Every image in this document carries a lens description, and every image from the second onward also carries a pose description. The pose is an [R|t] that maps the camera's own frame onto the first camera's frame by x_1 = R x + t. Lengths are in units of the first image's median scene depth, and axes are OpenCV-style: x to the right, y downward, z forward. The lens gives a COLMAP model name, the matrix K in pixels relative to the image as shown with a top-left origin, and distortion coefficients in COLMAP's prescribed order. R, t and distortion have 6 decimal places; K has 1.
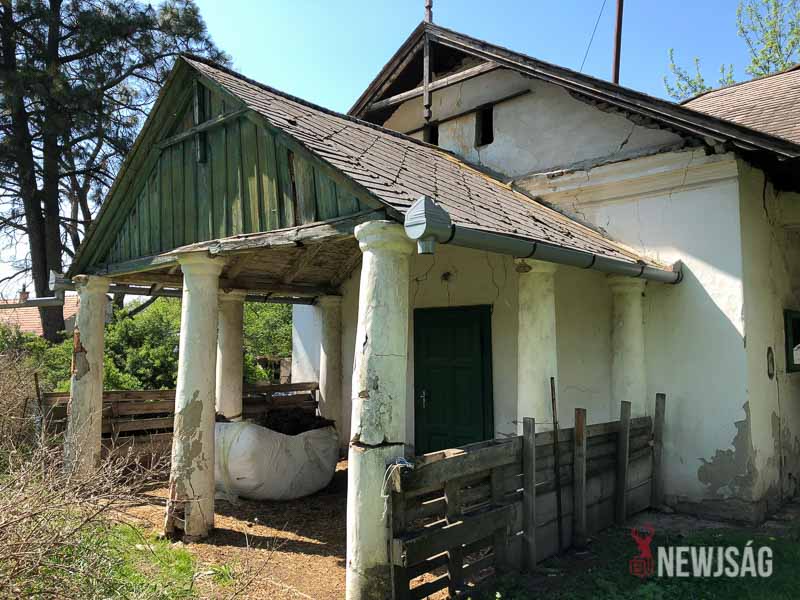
lens RADIAL K [[657.9, 0, 400.8], [0, 657.9, 293.0], [0, 0, 1]] dist [0.044325, -0.051365]
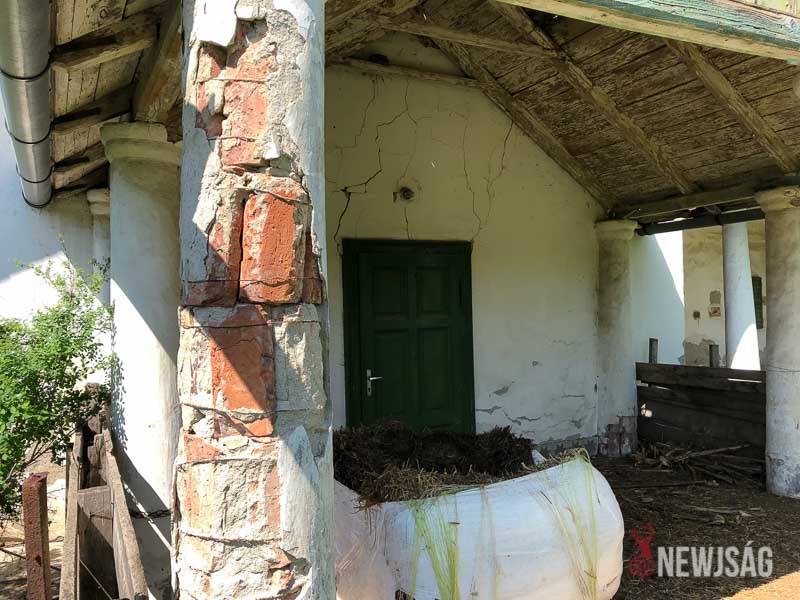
lens RADIAL K [[657.9, 0, 400.8], [0, 657.9, 293.0], [0, 0, 1]] dist [0.044325, -0.051365]
pose [[0.342943, 0.015040, 0.939236, -0.758705], [-0.052230, 0.998630, 0.003080, 0.100145], [-0.937903, -0.050112, 0.343259, 1.052831]]
